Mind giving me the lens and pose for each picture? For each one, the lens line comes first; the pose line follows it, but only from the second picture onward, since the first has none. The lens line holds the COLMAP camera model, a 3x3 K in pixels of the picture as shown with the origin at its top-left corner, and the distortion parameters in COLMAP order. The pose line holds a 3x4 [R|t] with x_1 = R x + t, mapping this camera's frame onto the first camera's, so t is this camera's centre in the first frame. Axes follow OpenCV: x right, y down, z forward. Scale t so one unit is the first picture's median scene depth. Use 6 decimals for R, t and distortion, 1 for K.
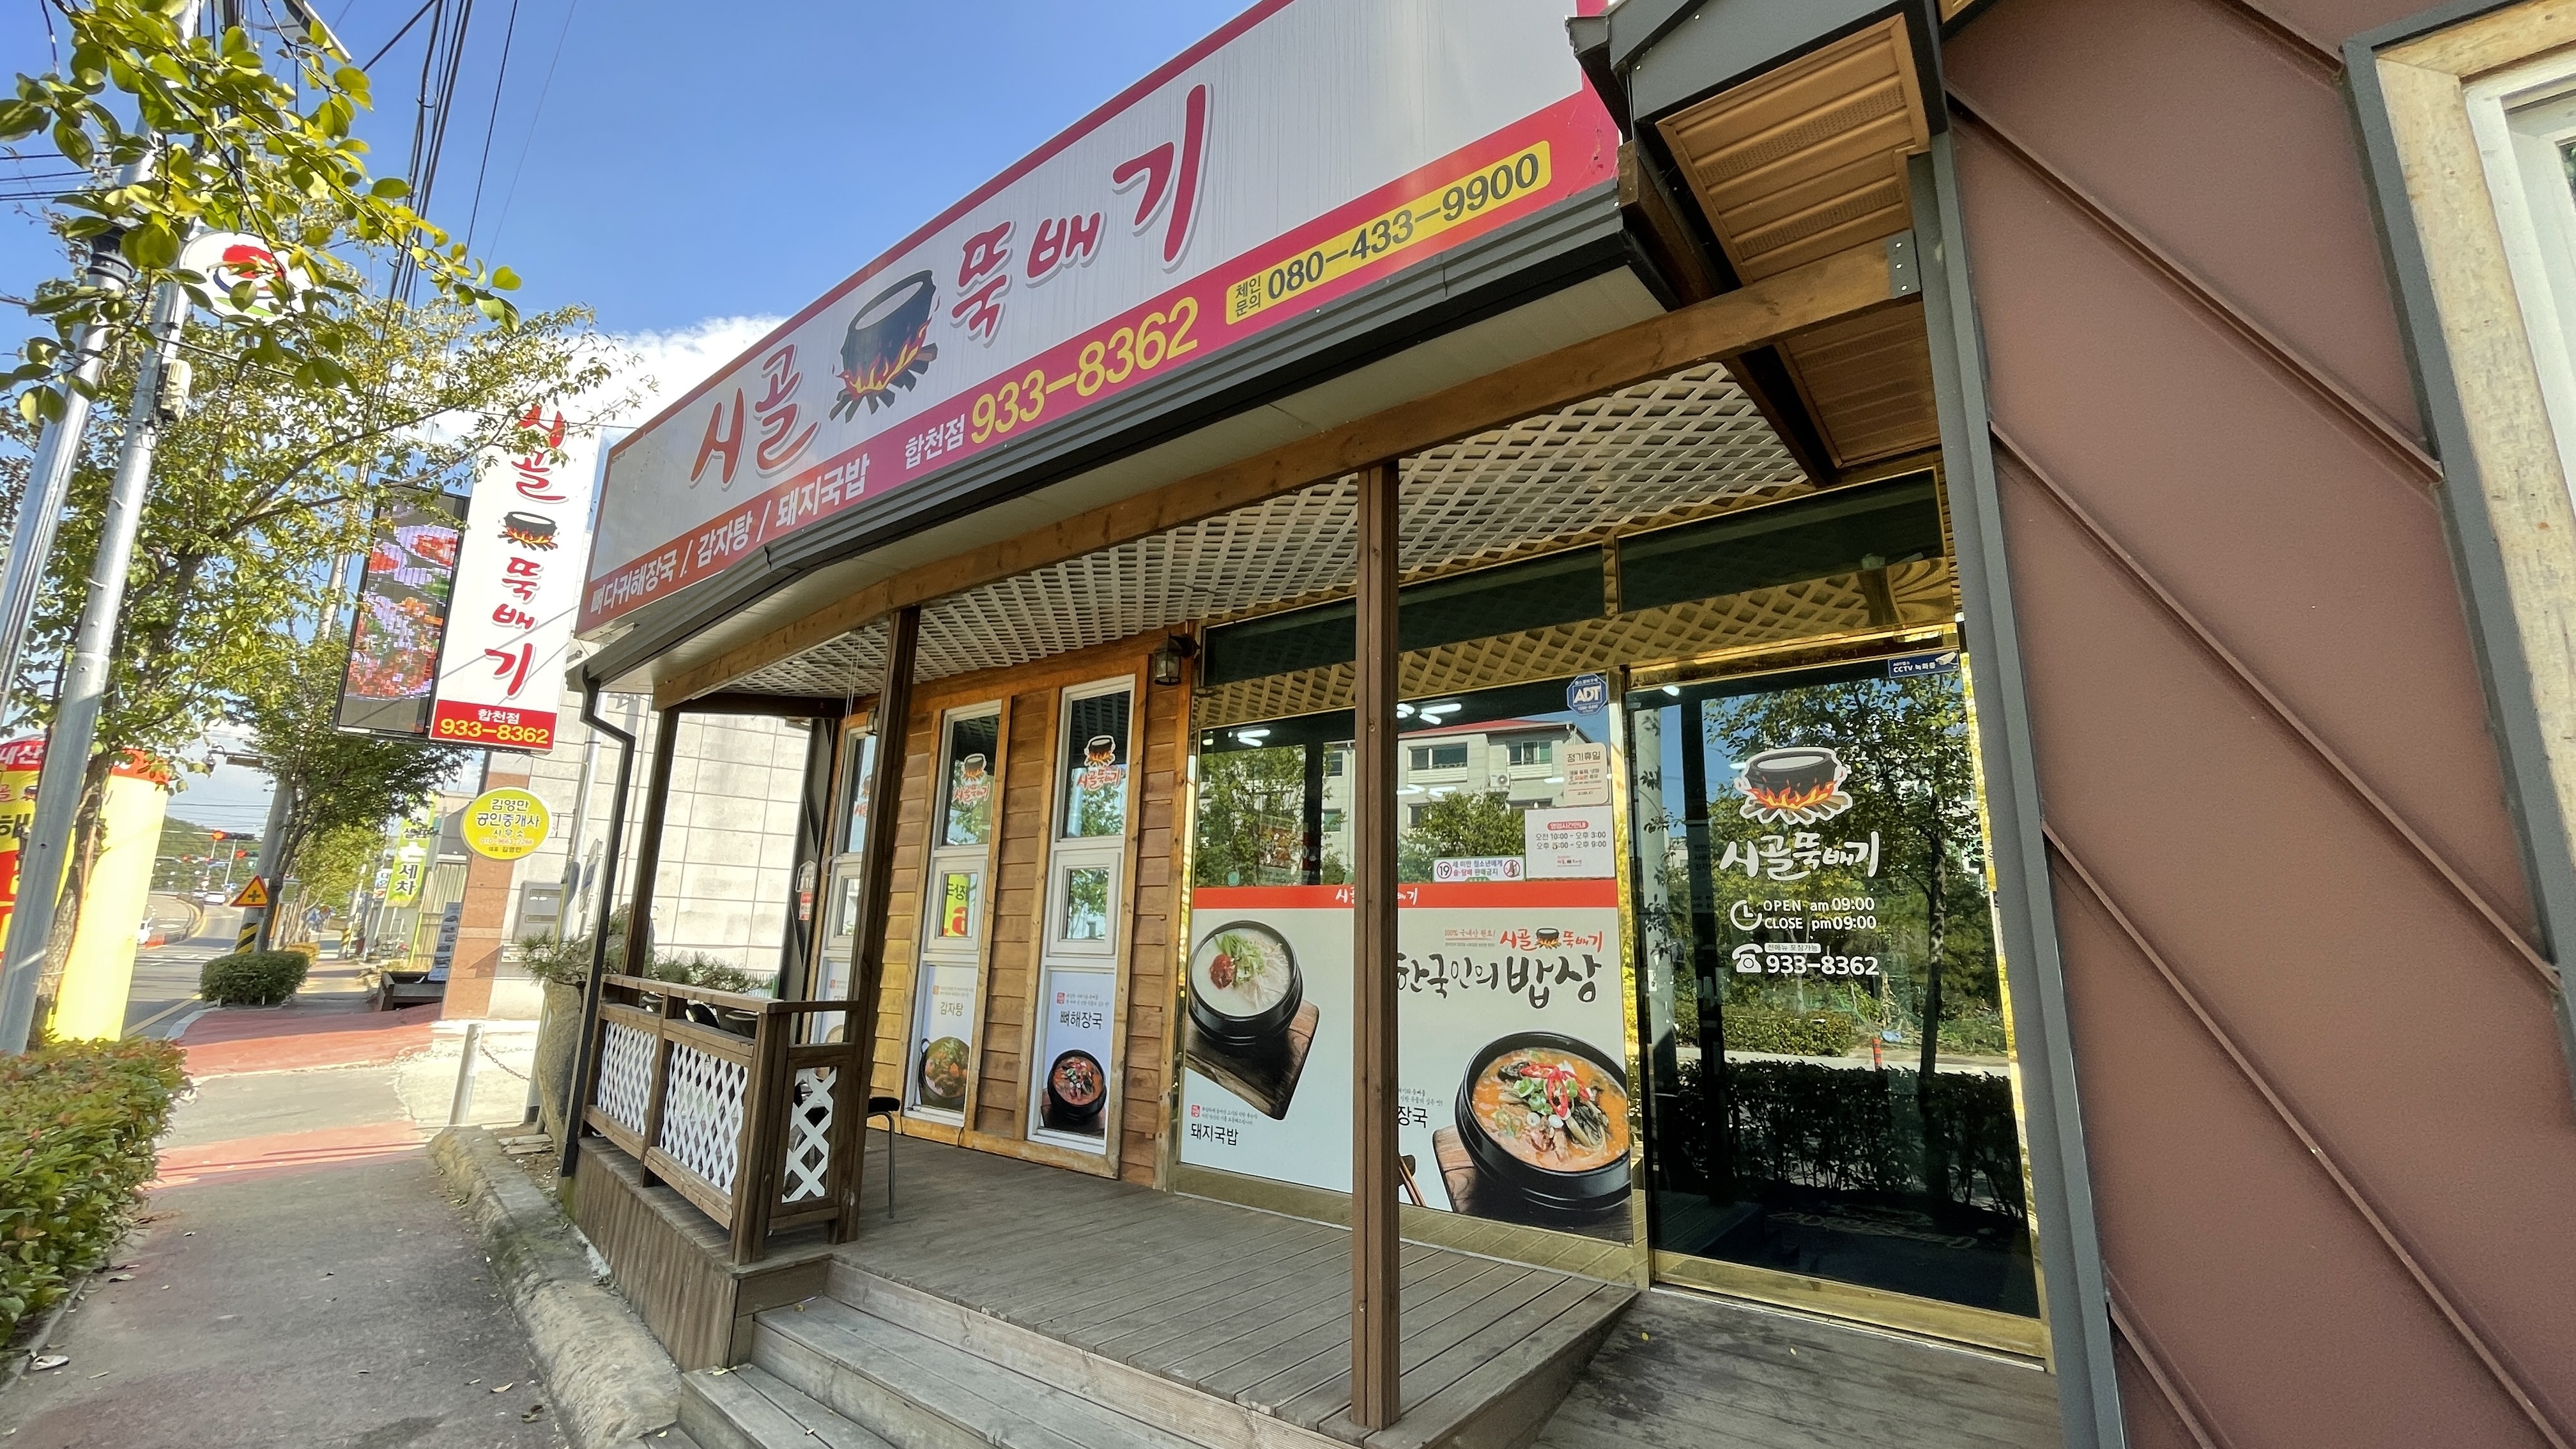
lens RADIAL K [[1041.2, 0, 1279.7], [0, 1041.2, 722.9], [0, 0, 1]] dist [-0.000348, -0.000025]
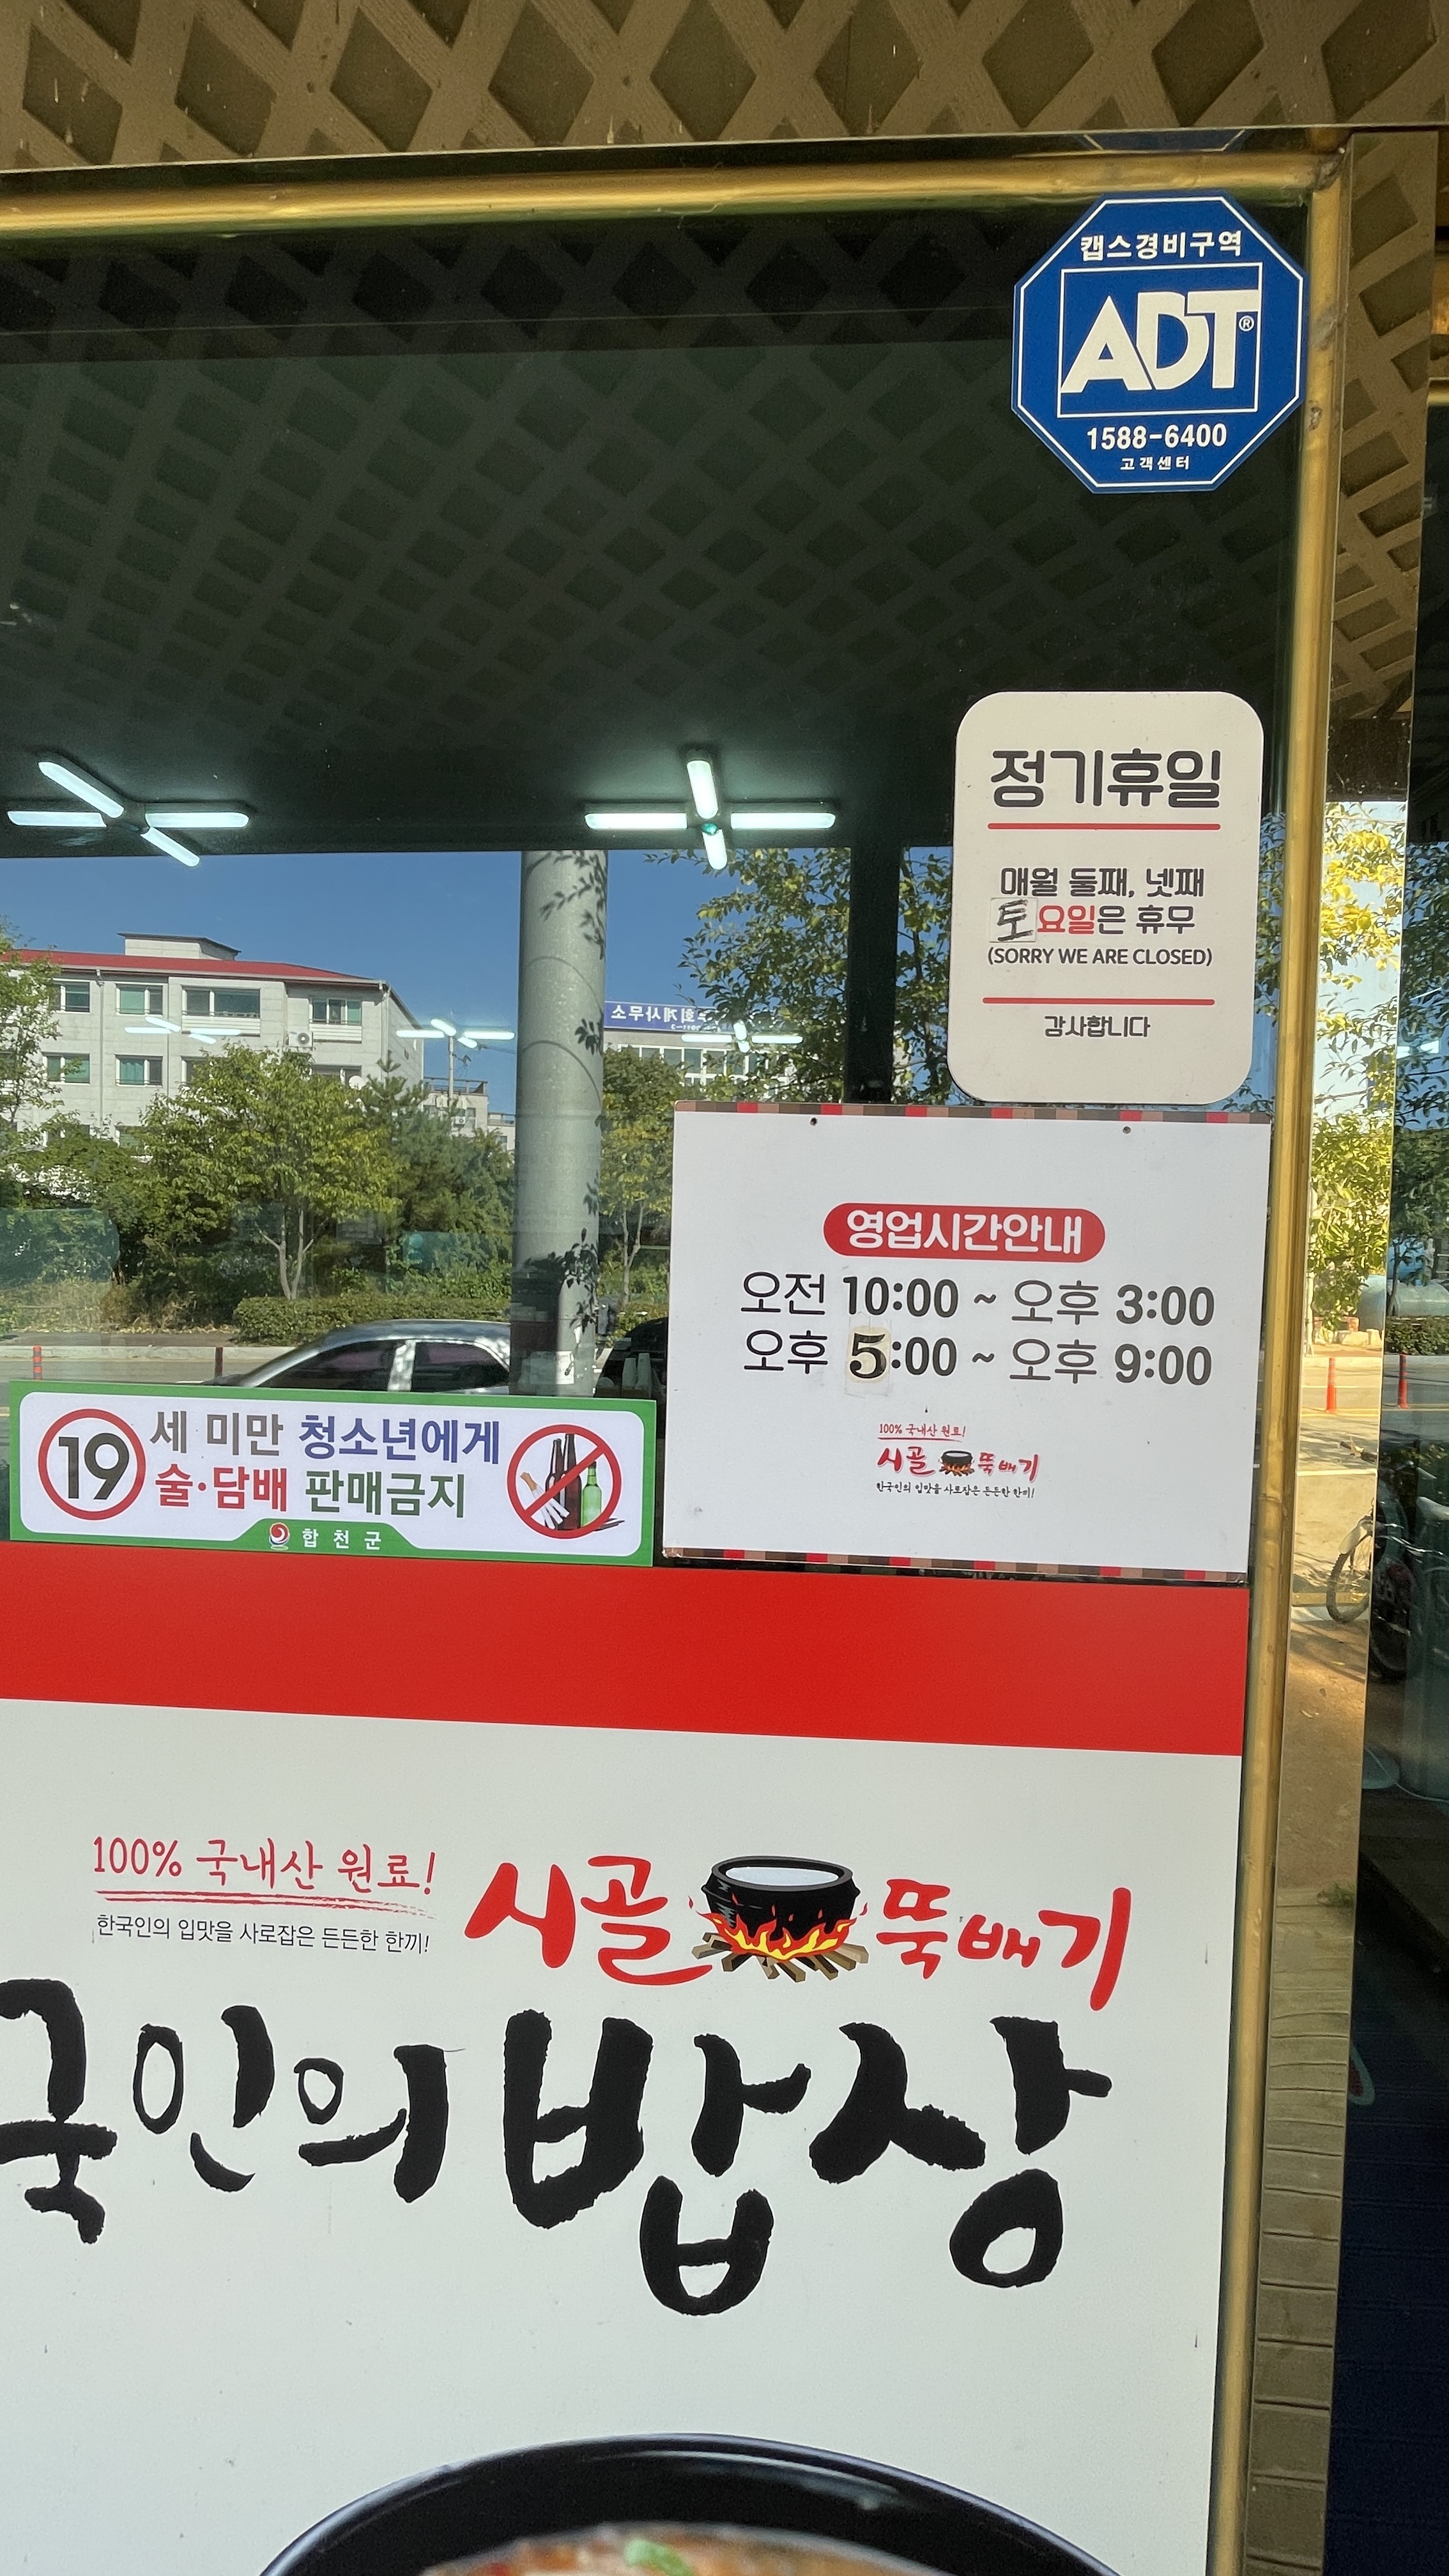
lens RADIAL K [[1041.2, 0, 719.8], [0, 1041.2, 1278.4], [0, 0, 1]] dist [-0.000348, -0.000025]
pose [[0.829287, -0.028361, 0.558102, 0.159818], [-0.121697, 0.965576, 0.229898, 0.073894], [-0.545410, -0.258571, 0.797288, 0.889402]]
